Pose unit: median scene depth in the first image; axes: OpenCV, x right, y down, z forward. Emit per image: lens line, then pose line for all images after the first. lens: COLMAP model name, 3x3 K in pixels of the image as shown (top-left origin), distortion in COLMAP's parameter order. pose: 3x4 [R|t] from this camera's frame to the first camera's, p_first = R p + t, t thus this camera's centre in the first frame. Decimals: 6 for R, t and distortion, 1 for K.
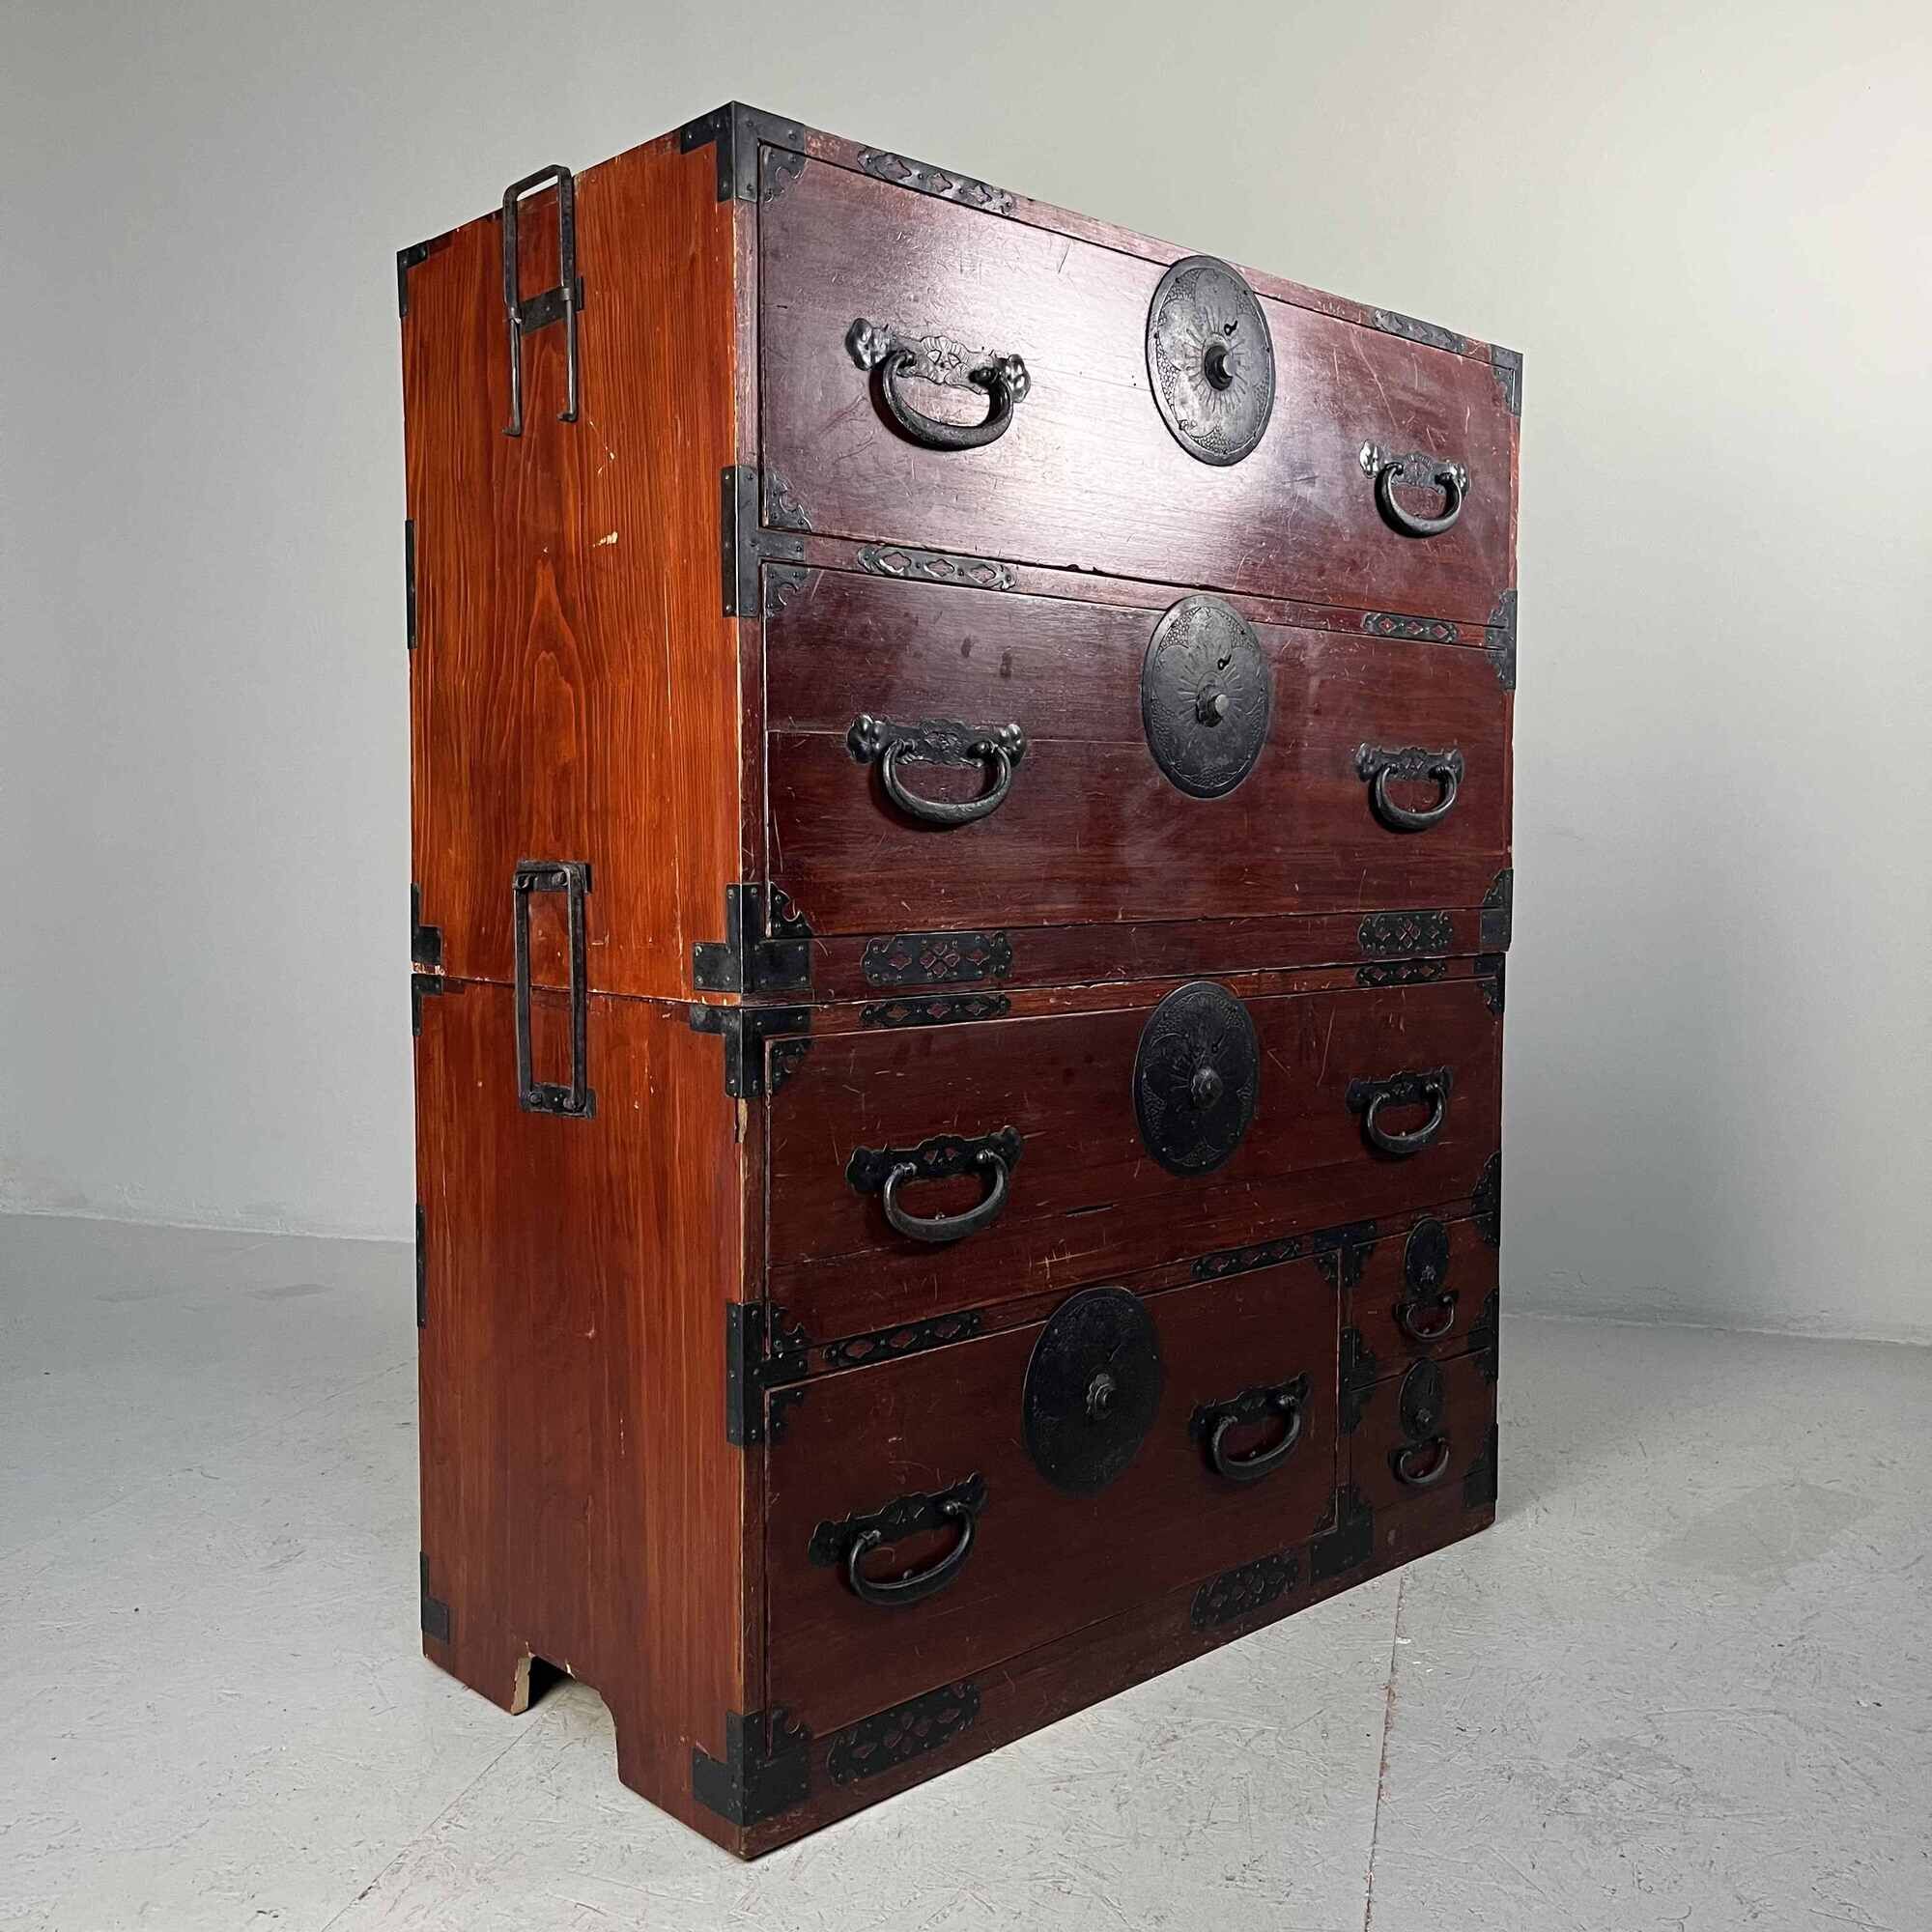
lens RADIAL K [[1986.3, 0, 961.1], [0, 1986.3, 956.3], [0, 0, 1]] dist [0.031236, 0.000000]
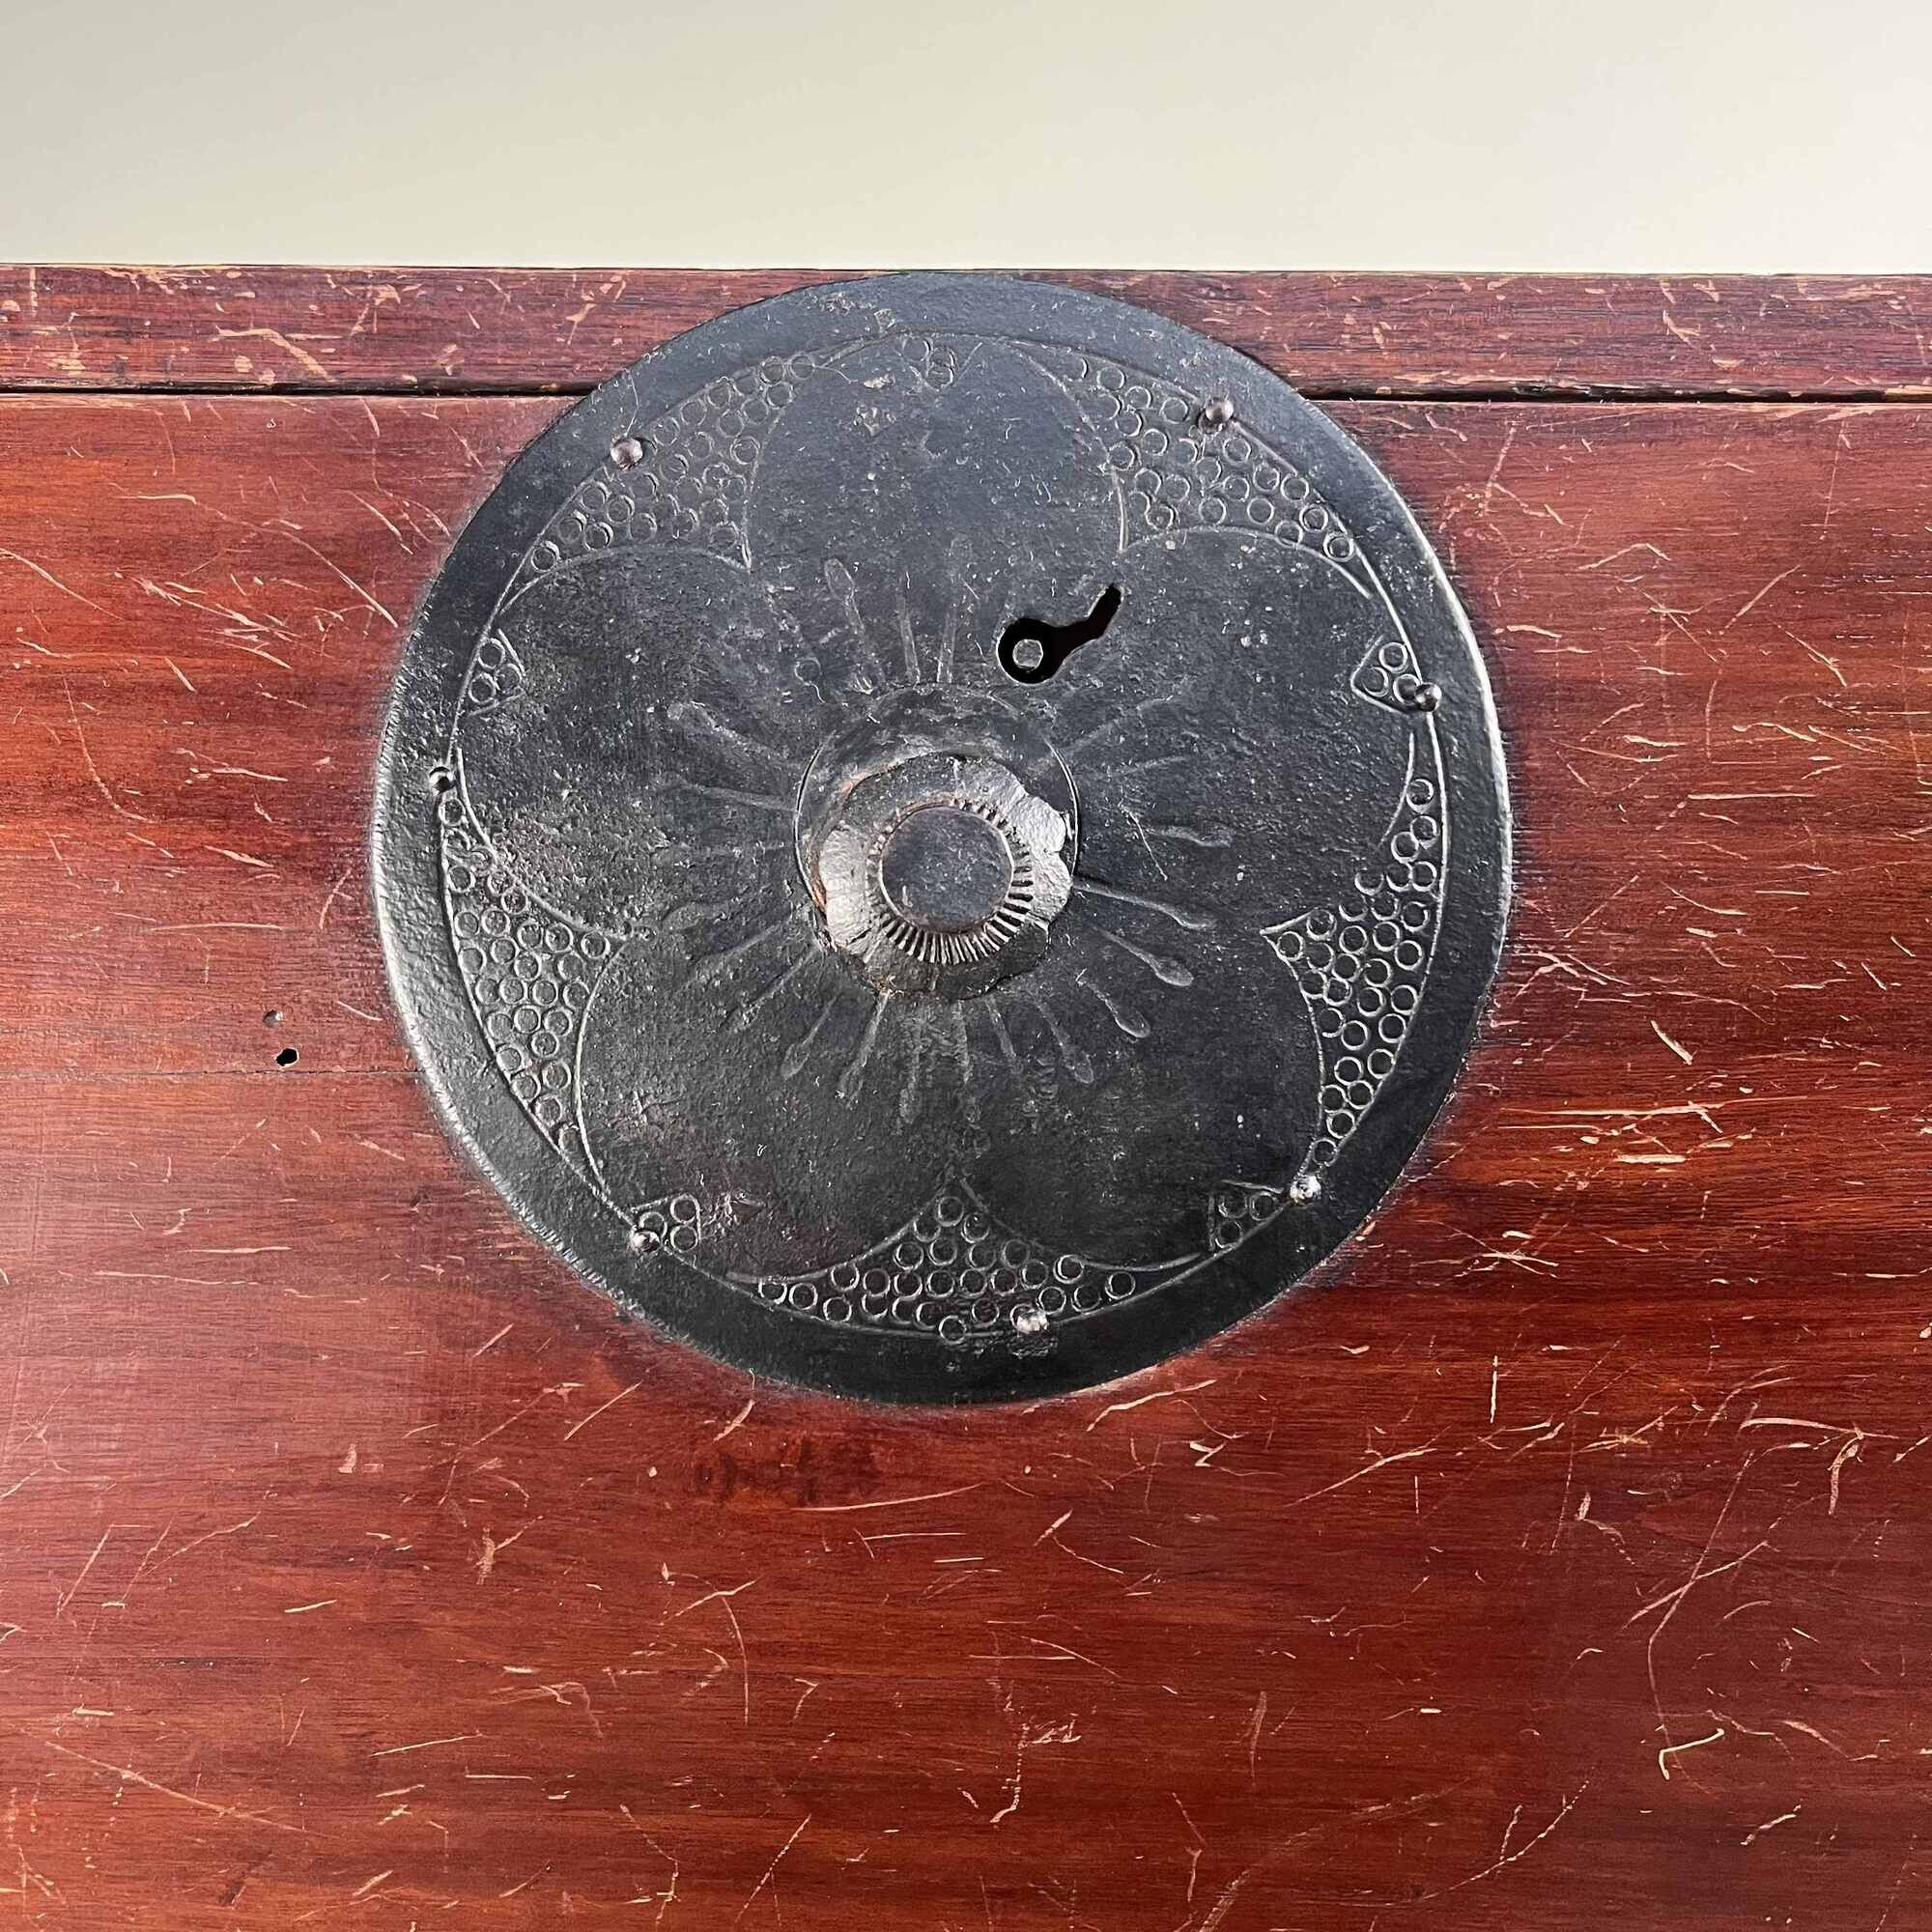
lens RADIAL K [[1986.3, 0, 962.2], [0, 1986.3, 971.9], [0, 0, 1]] dist [0.031236, 0.000000]
pose [[0.720544, -0.004589, -0.693394, 0.254376], [-0.047857, 0.997265, -0.056331, -0.278265], [0.691755, 0.073773, 0.718354, 0.880070]]
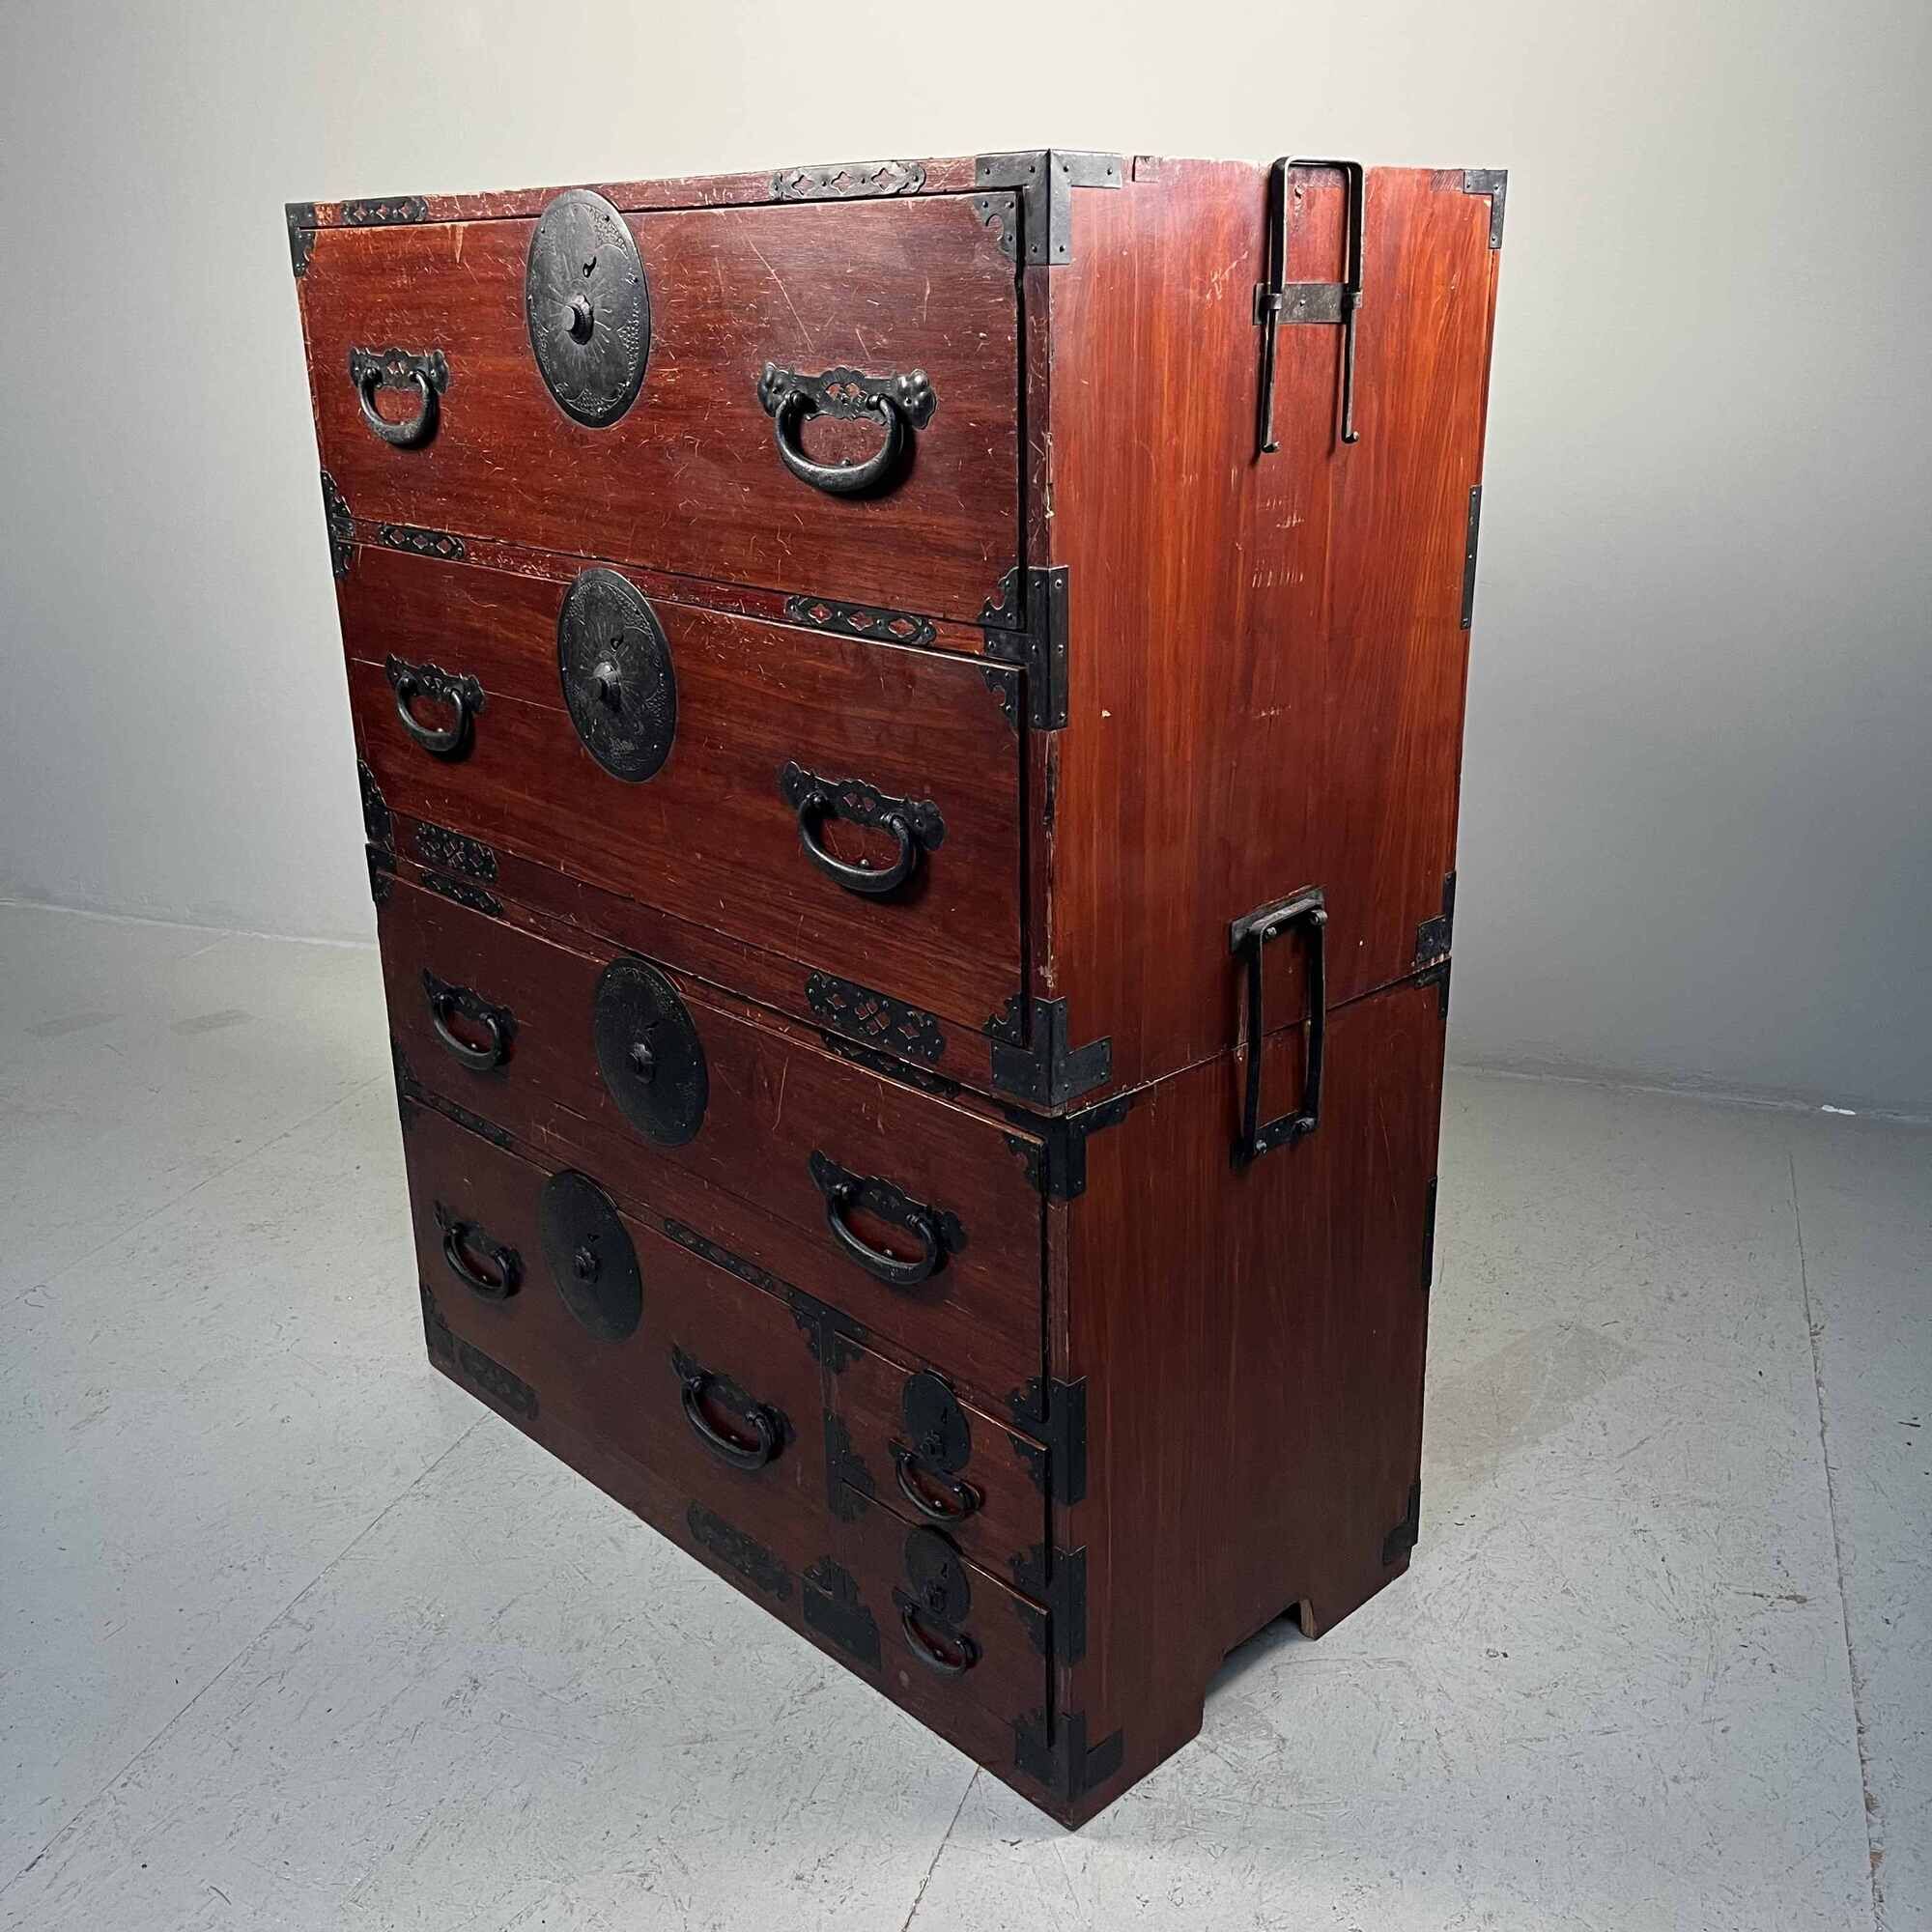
lens RADIAL K [[1986.3, 0, 970.6], [0, 1986.3, 975.9], [0, 0, 1]] dist [0.031236, 0.000000]
pose [[-0.018703, 0.328361, -0.944367, 1.084000], [-0.048732, 0.943110, 0.328889, -0.322252], [0.998637, 0.052173, -0.001637, 1.201008]]
